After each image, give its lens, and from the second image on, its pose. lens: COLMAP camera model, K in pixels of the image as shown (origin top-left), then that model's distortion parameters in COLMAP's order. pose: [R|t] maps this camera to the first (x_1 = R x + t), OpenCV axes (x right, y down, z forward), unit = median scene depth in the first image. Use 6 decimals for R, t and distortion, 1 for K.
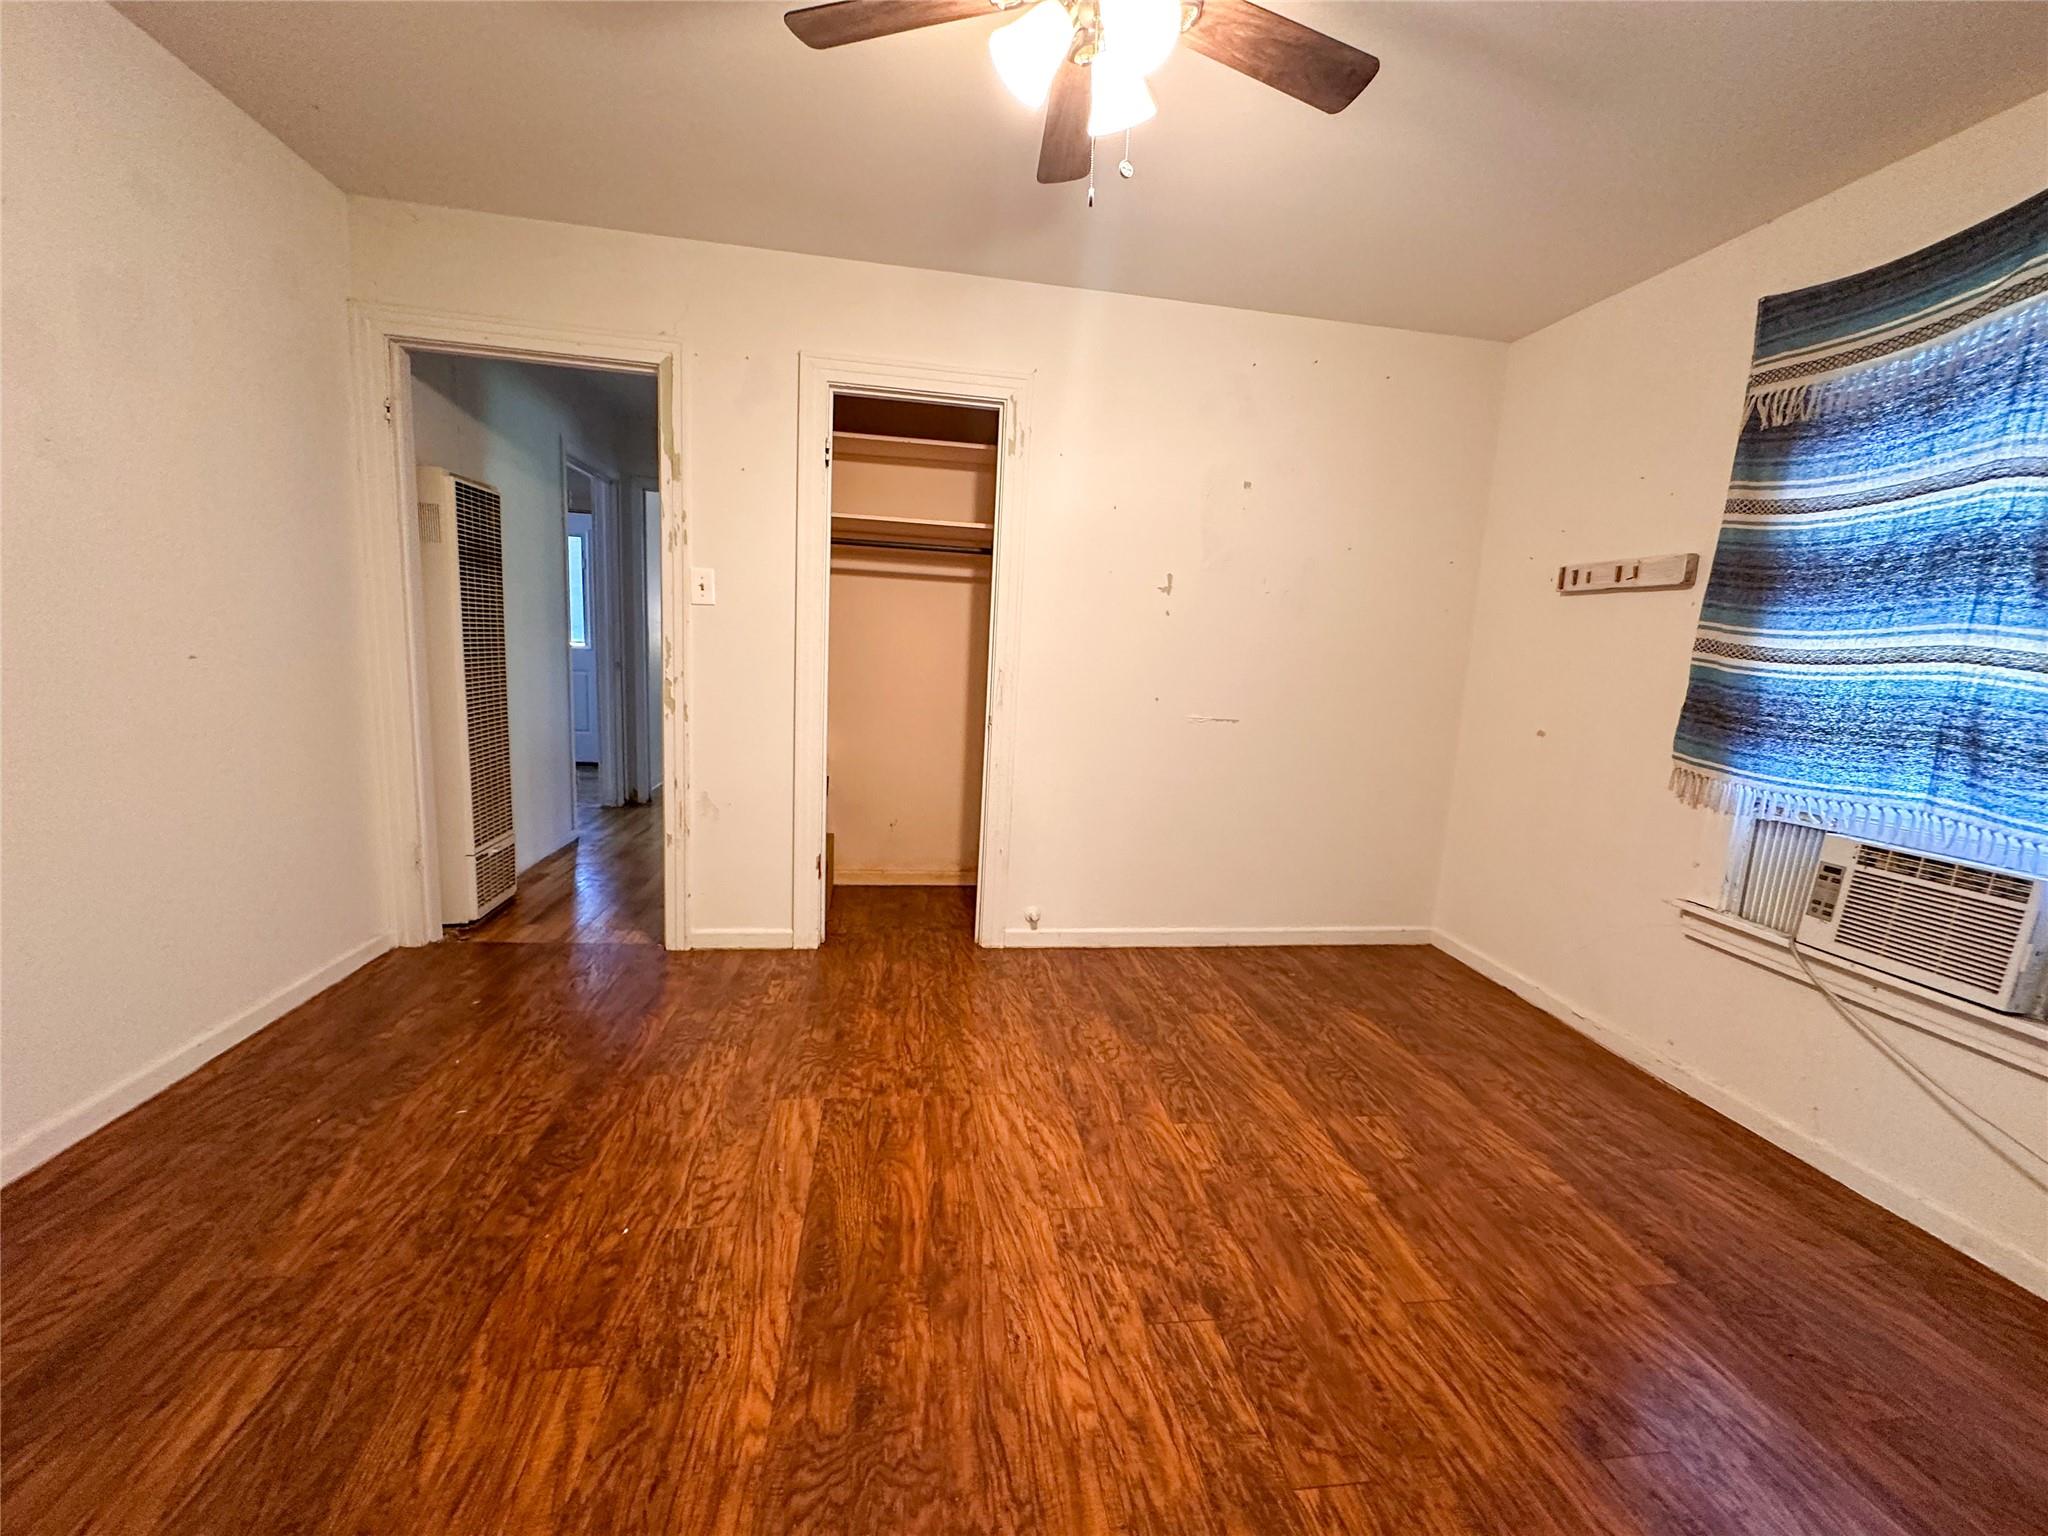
lens RADIAL K [[820.3, 0, 1024.1], [0, 820.3, 772.8], [0, 0, 1]] dist [-0.002628, -0.000525]
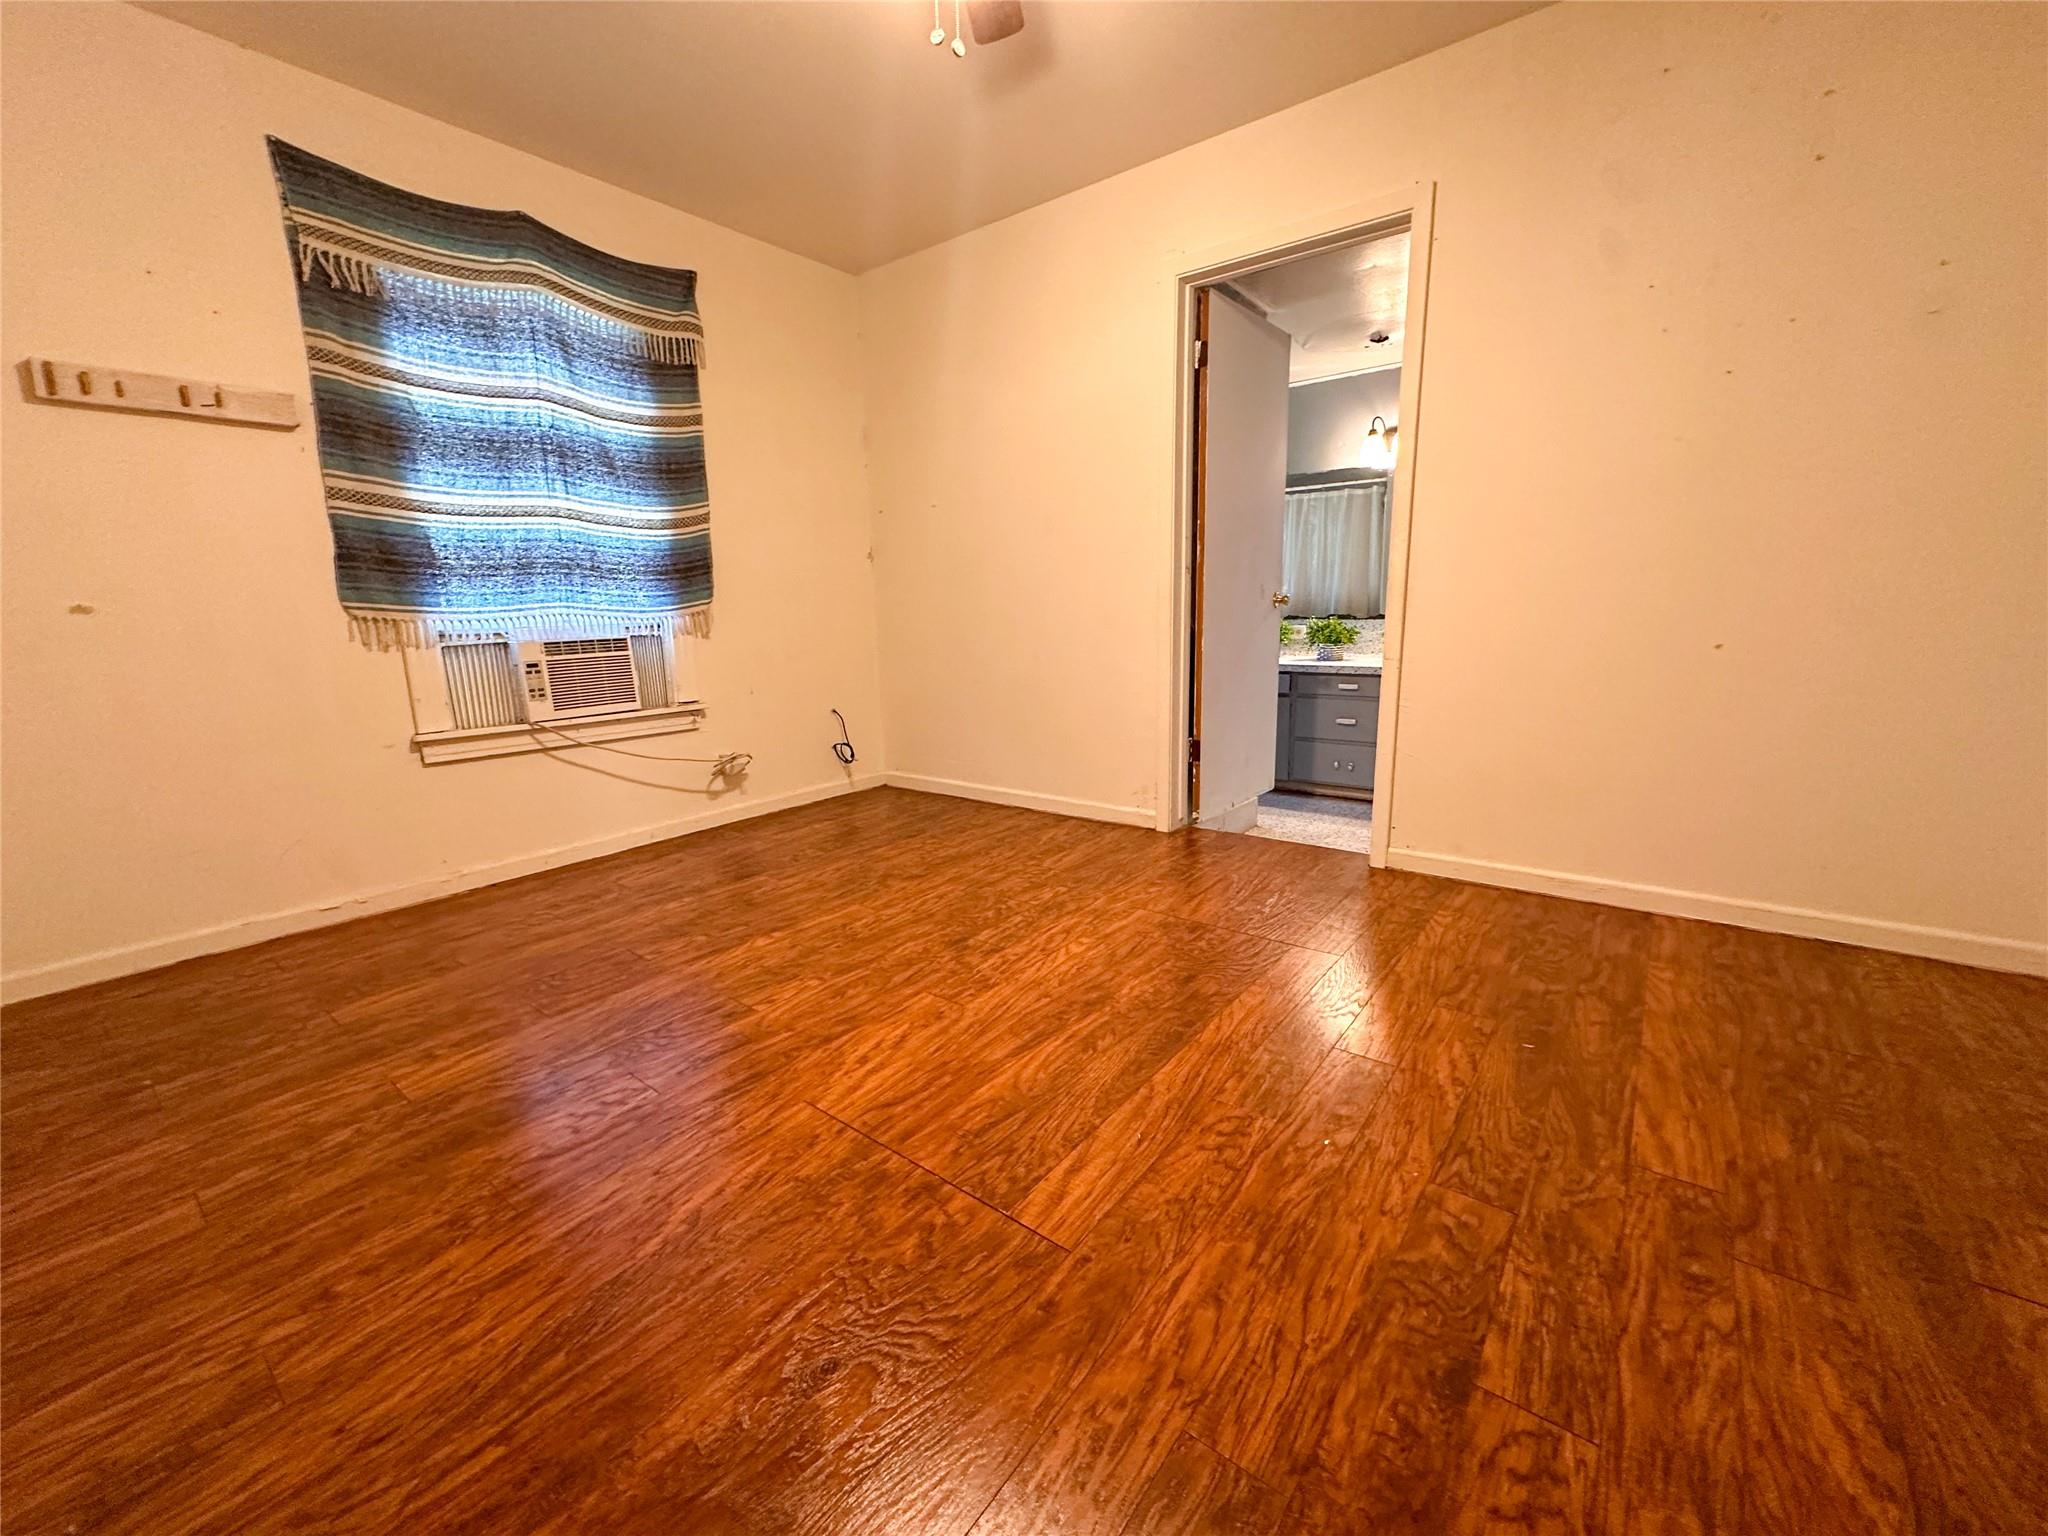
lens RADIAL K [[820.3, 0, 1021.4], [0, 820.3, 771.2], [0, 0, 1]] dist [-0.002628, -0.000525]
pose [[-0.686032, -0.186922, 0.703150, -0.659026], [0.099454, 0.933271, 0.345129, -0.121076], [-0.720742, 0.306701, -0.621664, 1.358941]]
